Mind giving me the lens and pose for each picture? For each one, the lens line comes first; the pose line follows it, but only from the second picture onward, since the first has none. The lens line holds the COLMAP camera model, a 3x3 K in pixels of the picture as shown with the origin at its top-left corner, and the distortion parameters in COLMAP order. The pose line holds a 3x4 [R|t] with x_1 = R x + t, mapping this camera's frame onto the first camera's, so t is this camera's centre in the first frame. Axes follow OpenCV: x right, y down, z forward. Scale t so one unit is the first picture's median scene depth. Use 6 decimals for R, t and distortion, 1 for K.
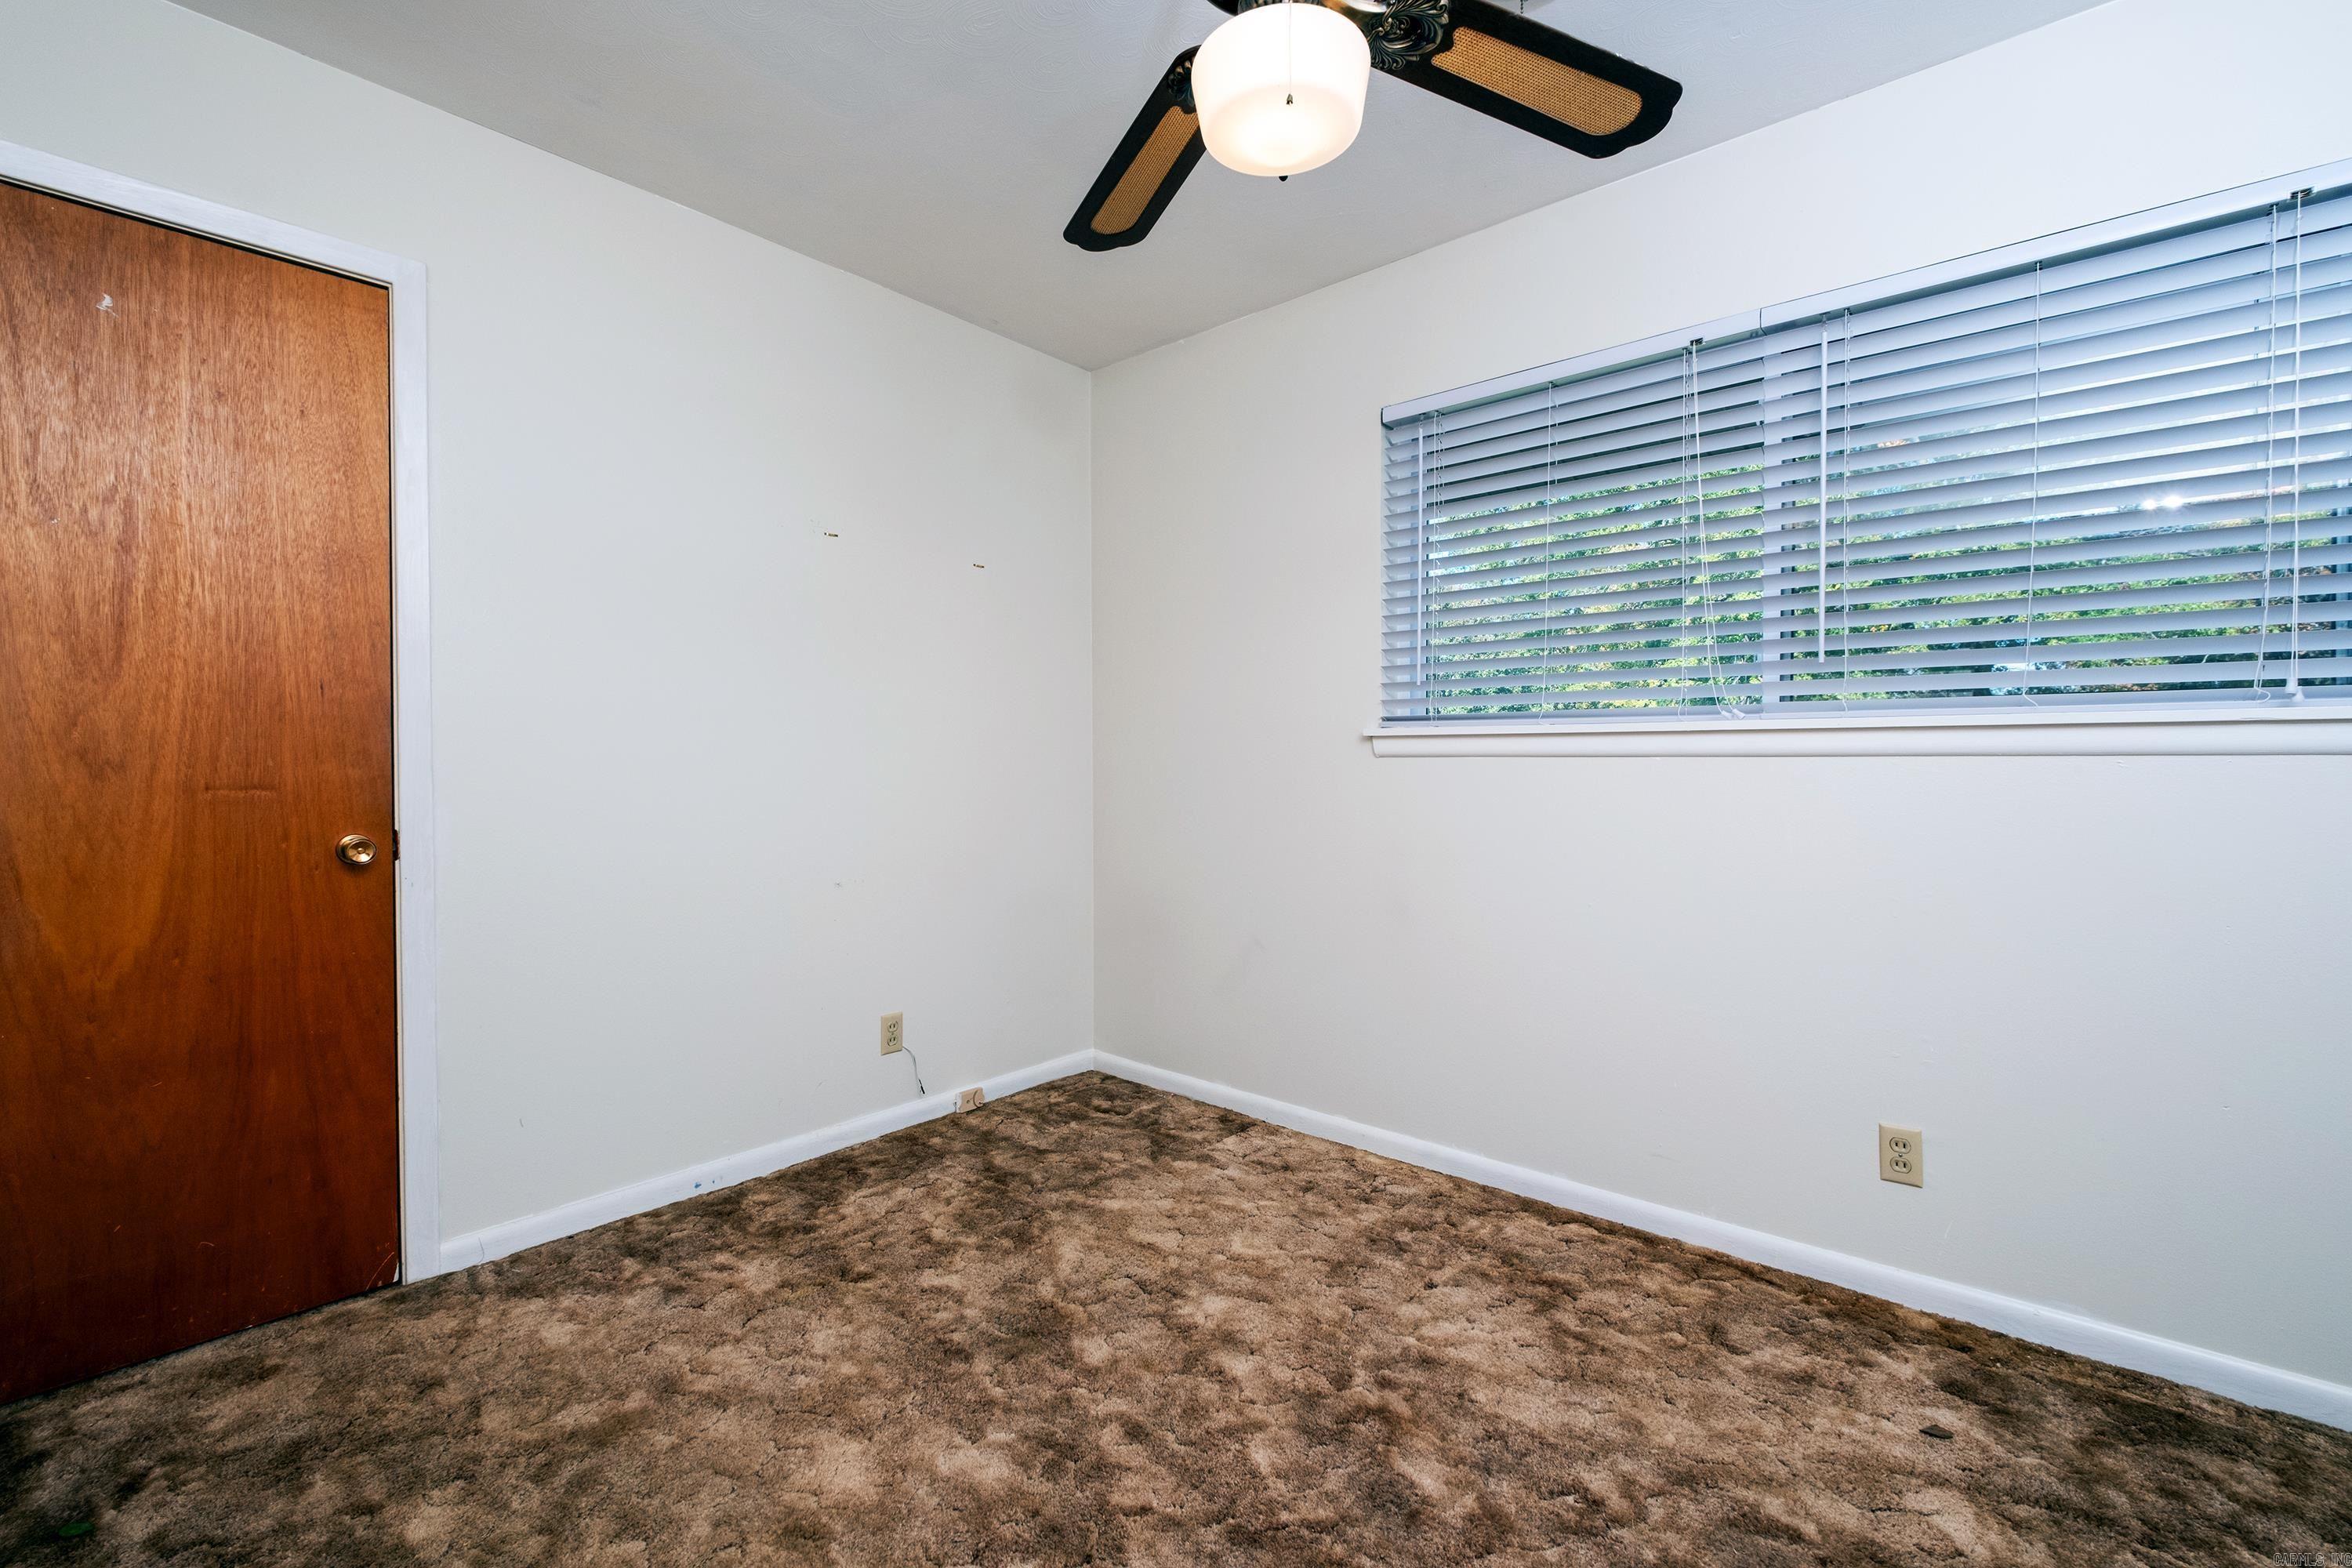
lens RADIAL K [[1010.2, 0, 1176.5], [0, 1010.2, 775.9], [0, 0, 1]] dist [0.006646, -0.005439]
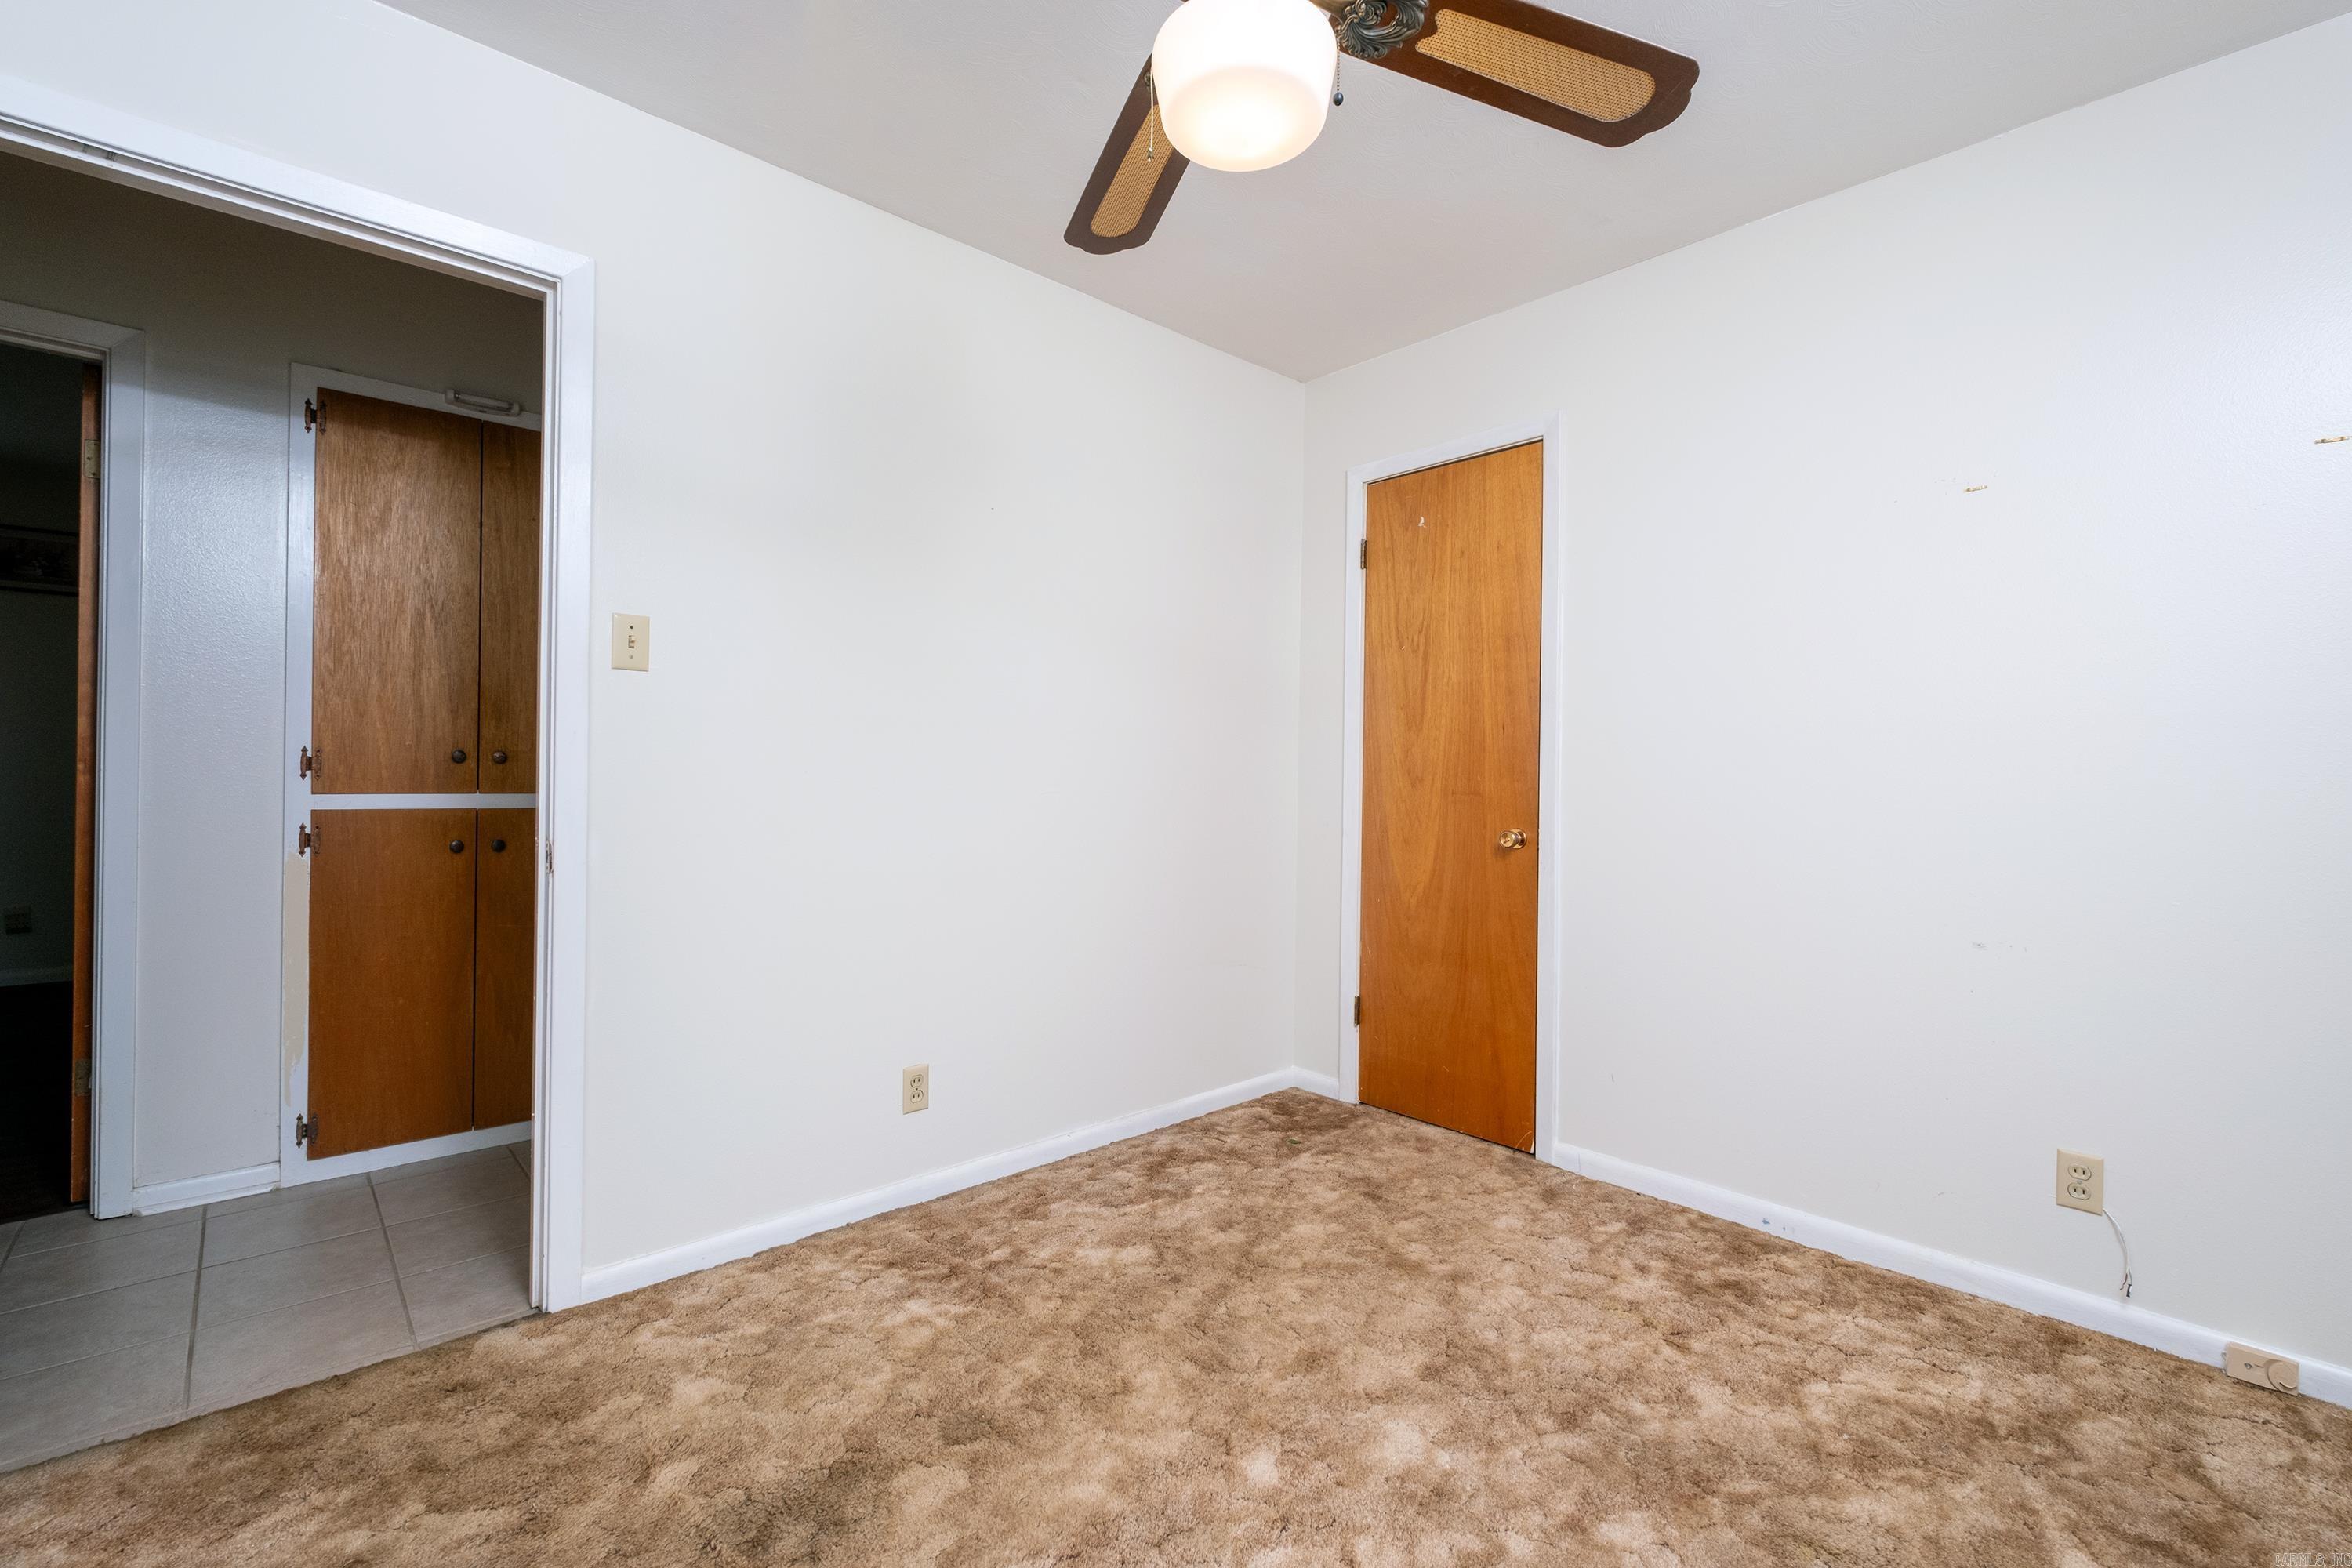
lens RADIAL K [[1010.2, 0, 1176.5], [0, 1010.2, 775.9], [0, 0, 1]] dist [0.006646, -0.005439]
pose [[-0.102819, -0.000347, -0.994700, 0.651371], [-0.025879, 0.999662, 0.002327, -0.007439], [0.994363, 0.025981, -0.102794, 0.641358]]
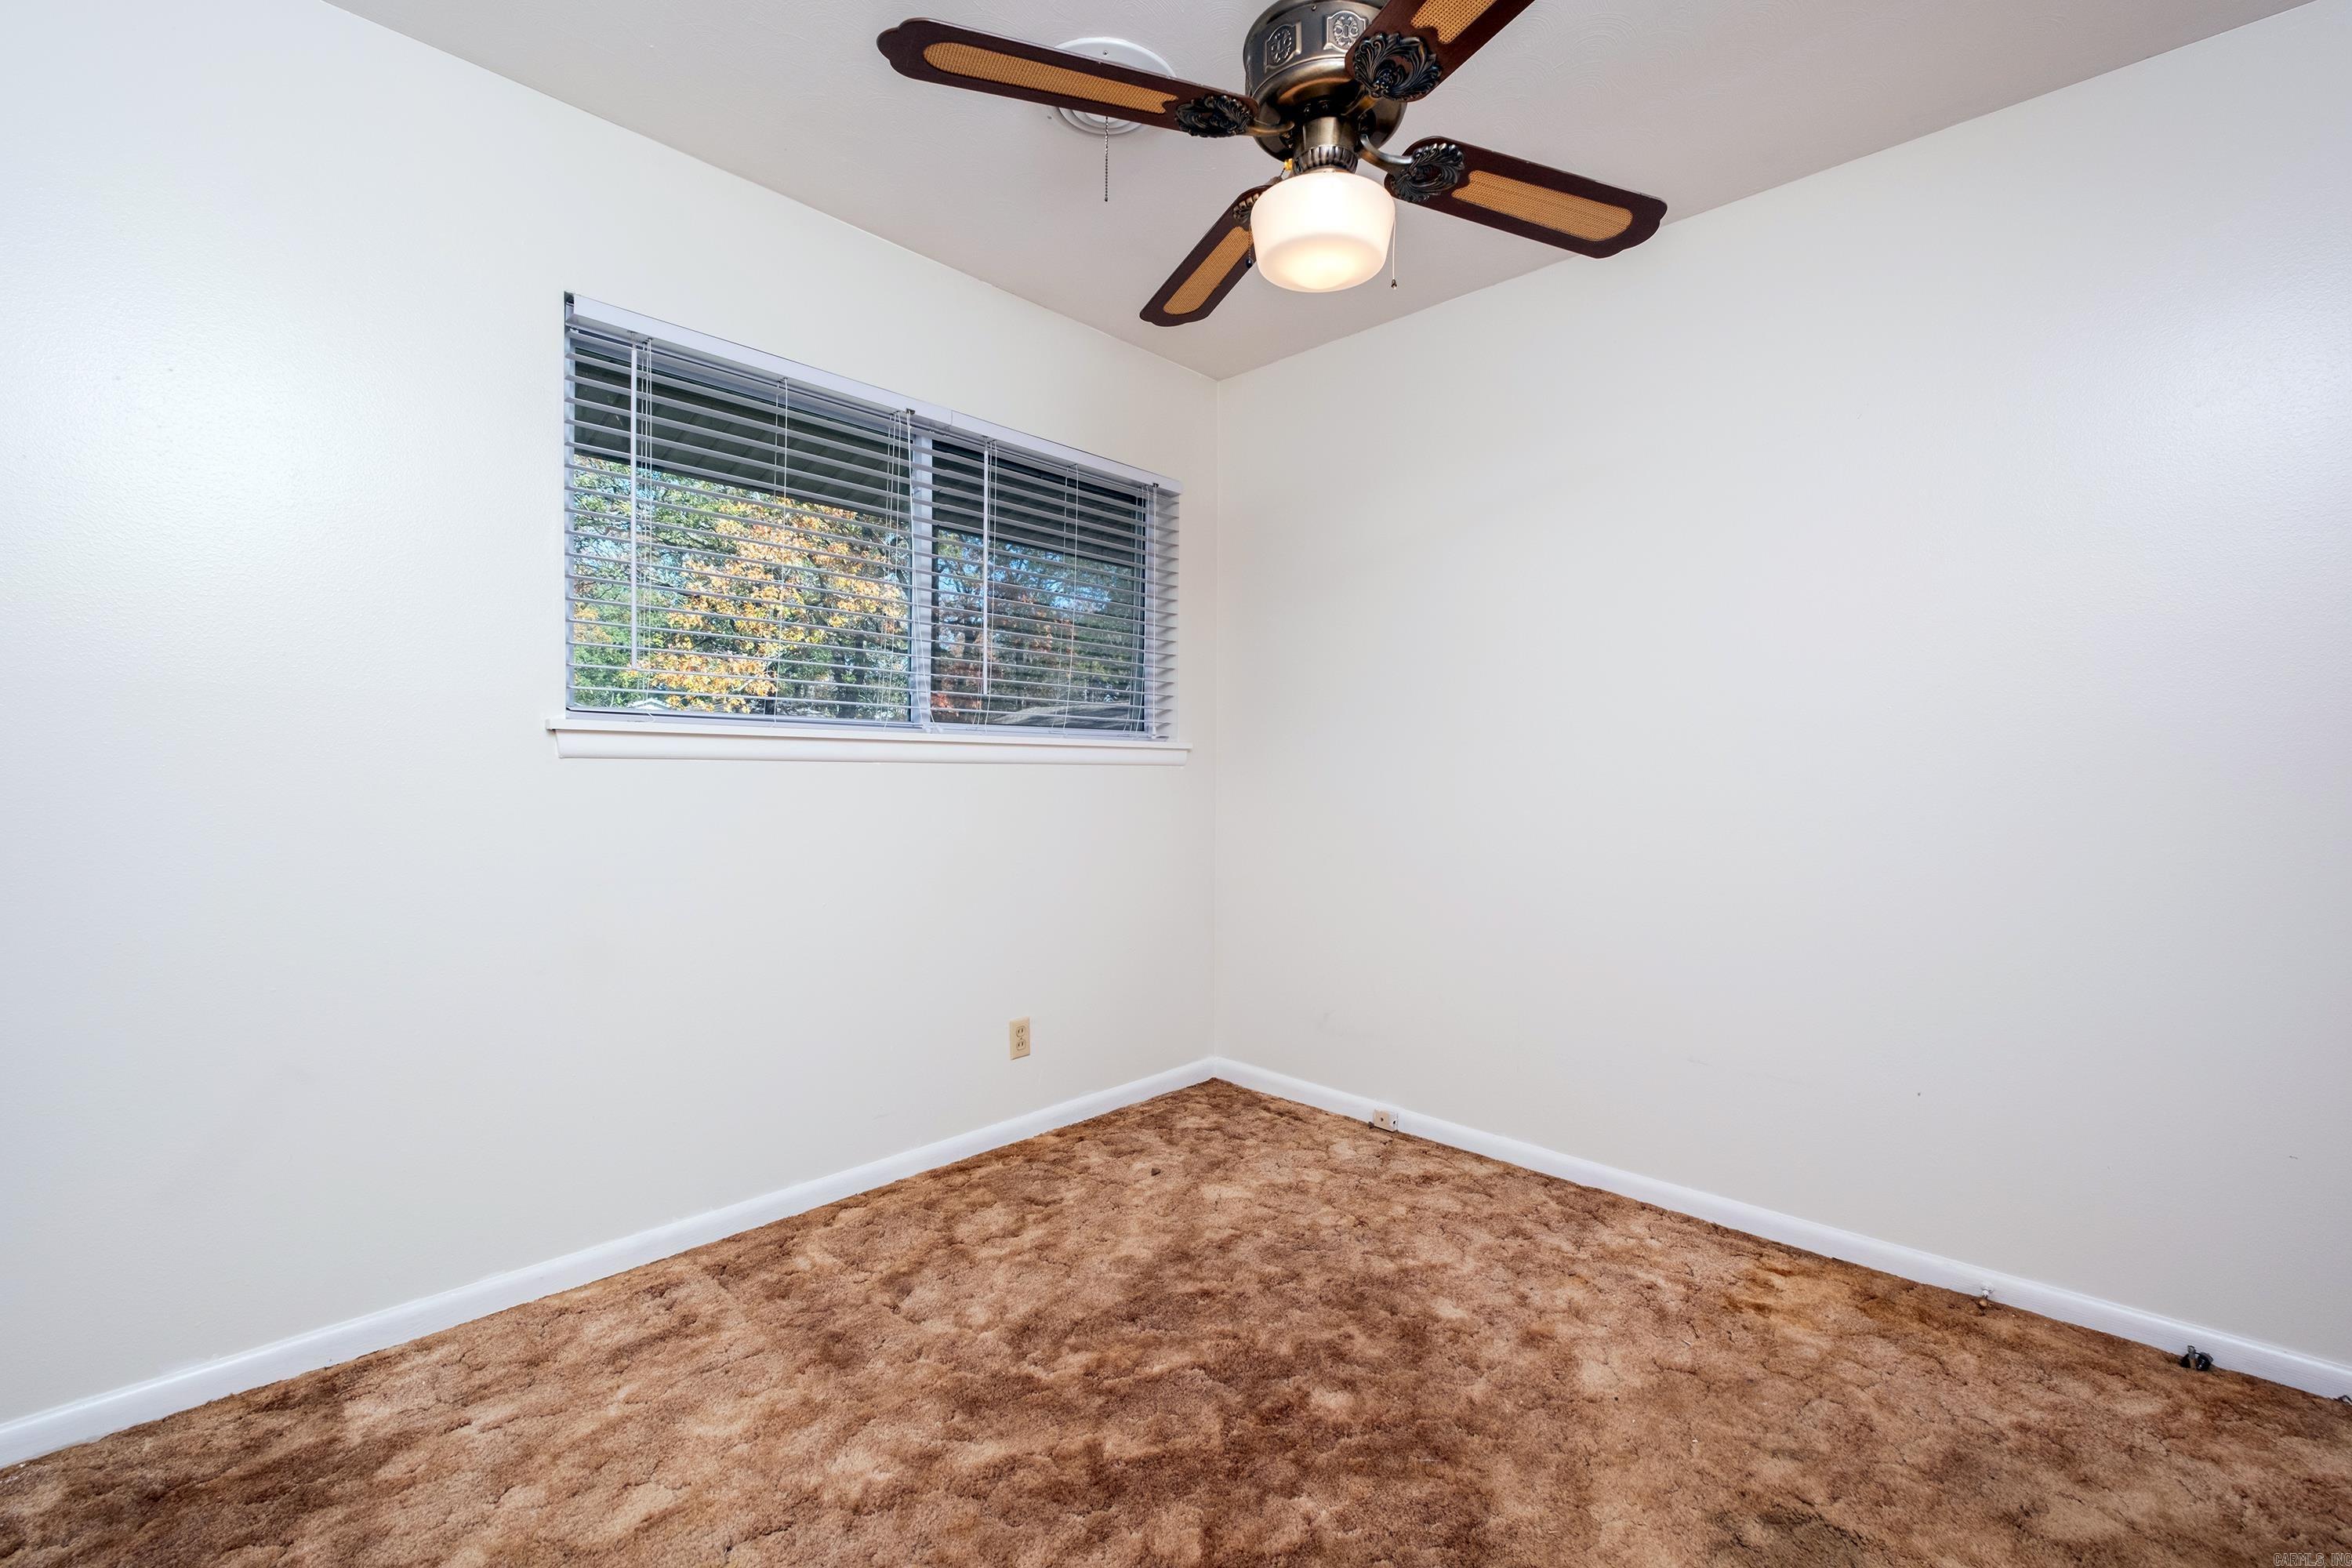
lens RADIAL K [[1010.2, 0, 1176.5], [0, 1010.2, 775.9], [0, 0, 1]] dist [0.006646, -0.005439]
pose [[0.040729, -0.004993, 0.999158, -0.704364], [0.004607, 0.999978, 0.004809, -0.008499], [-0.999160, 0.004407, 0.040751, 0.693935]]
